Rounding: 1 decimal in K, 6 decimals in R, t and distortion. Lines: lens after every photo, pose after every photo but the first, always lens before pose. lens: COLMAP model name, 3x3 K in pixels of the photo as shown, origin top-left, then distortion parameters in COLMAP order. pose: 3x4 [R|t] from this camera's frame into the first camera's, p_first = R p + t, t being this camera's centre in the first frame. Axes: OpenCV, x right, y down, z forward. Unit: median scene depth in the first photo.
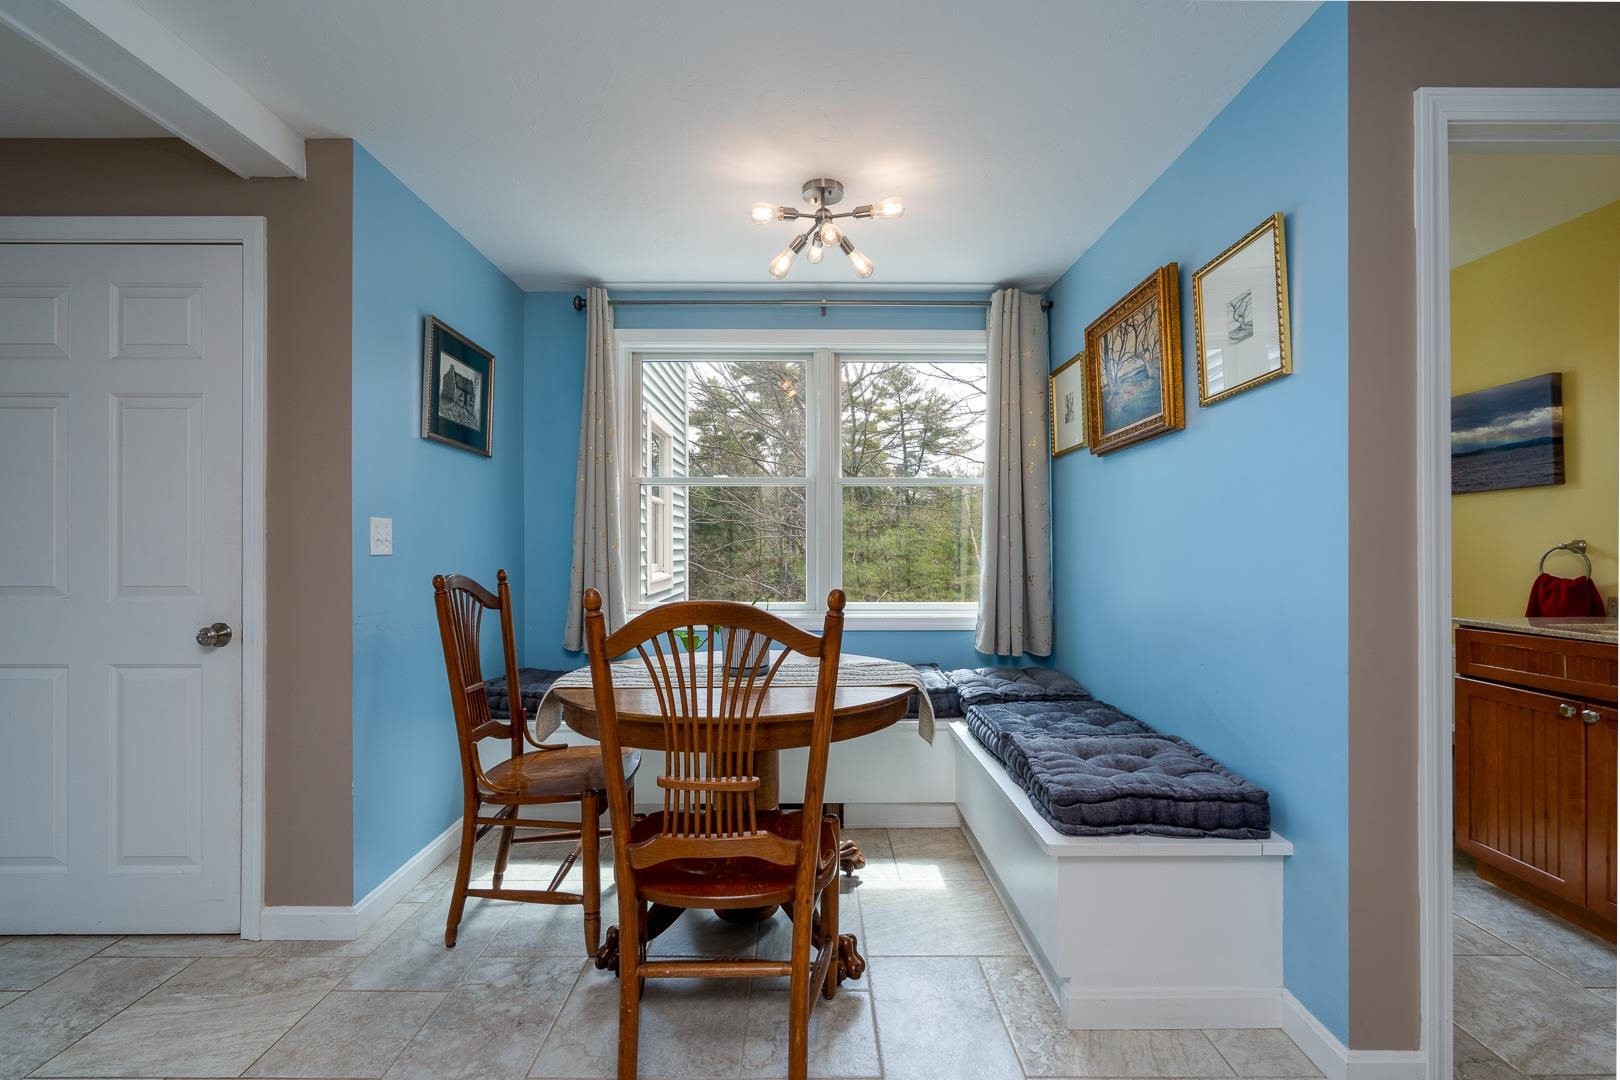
lens RADIAL K [[776.5, 0, 810.0], [0, 776.5, 540.0], [0, 0, 1]] dist [-0.000862, -0.000495]
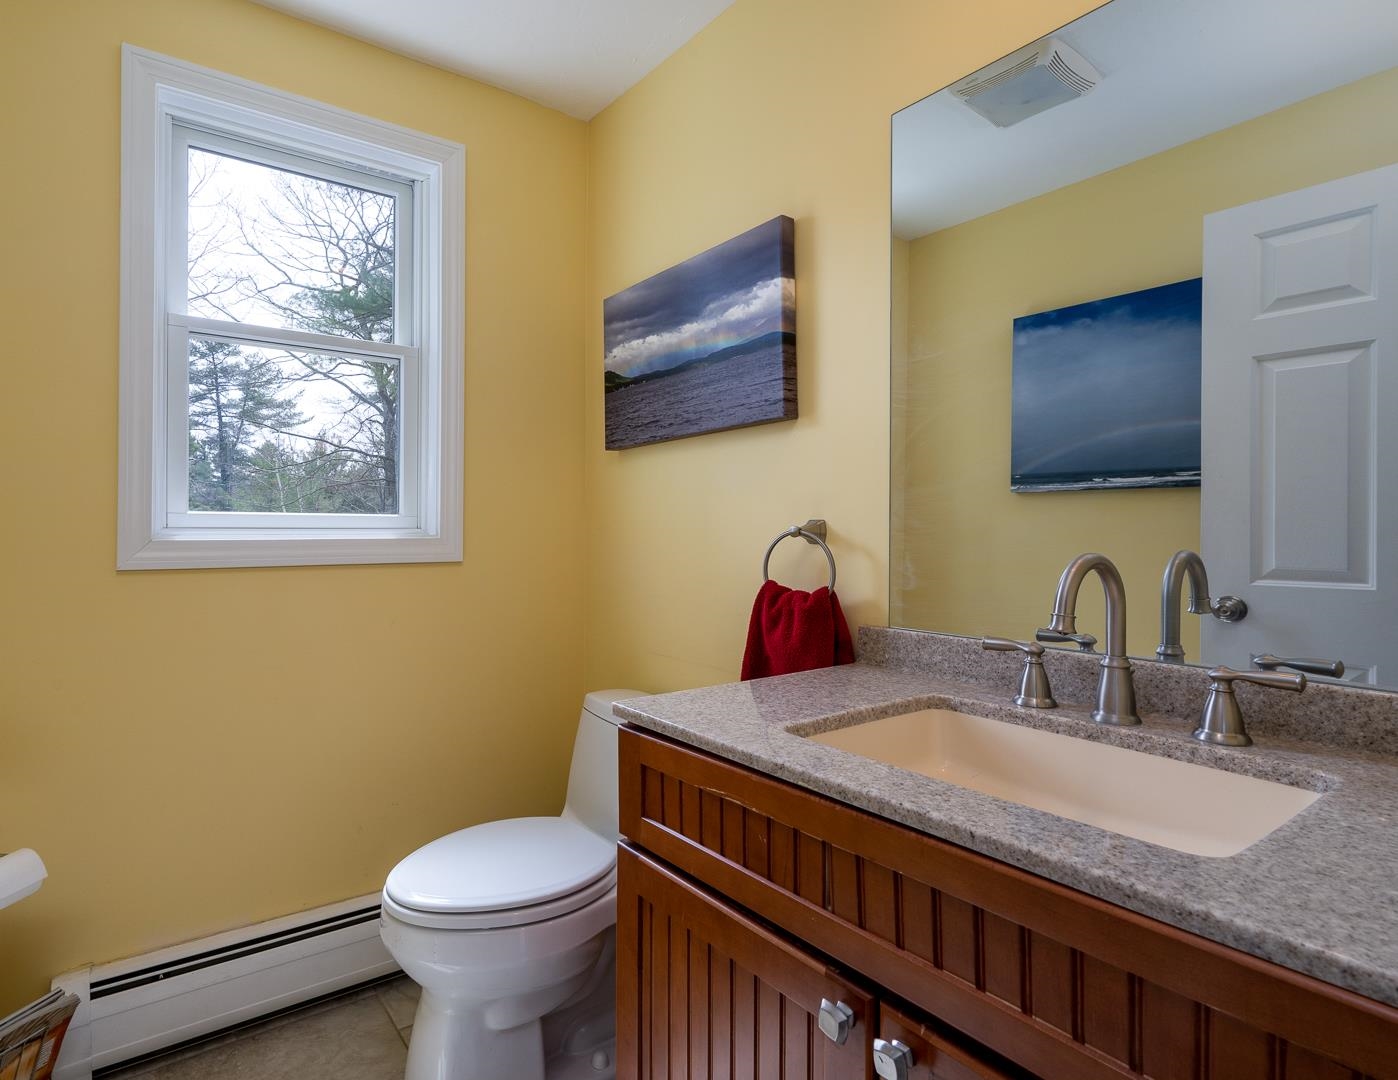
lens RADIAL K [[733.5, 0, 699.0], [0, 733.5, 540.0], [0, 0, 1]] dist [0.000010, 0.000100]
pose [[0.772871, -0.009367, 0.634494, 0.543359], [-0.005314, 0.999760, 0.021233, 0.003773], [-0.634541, -0.019782, 0.772636, 0.592163]]
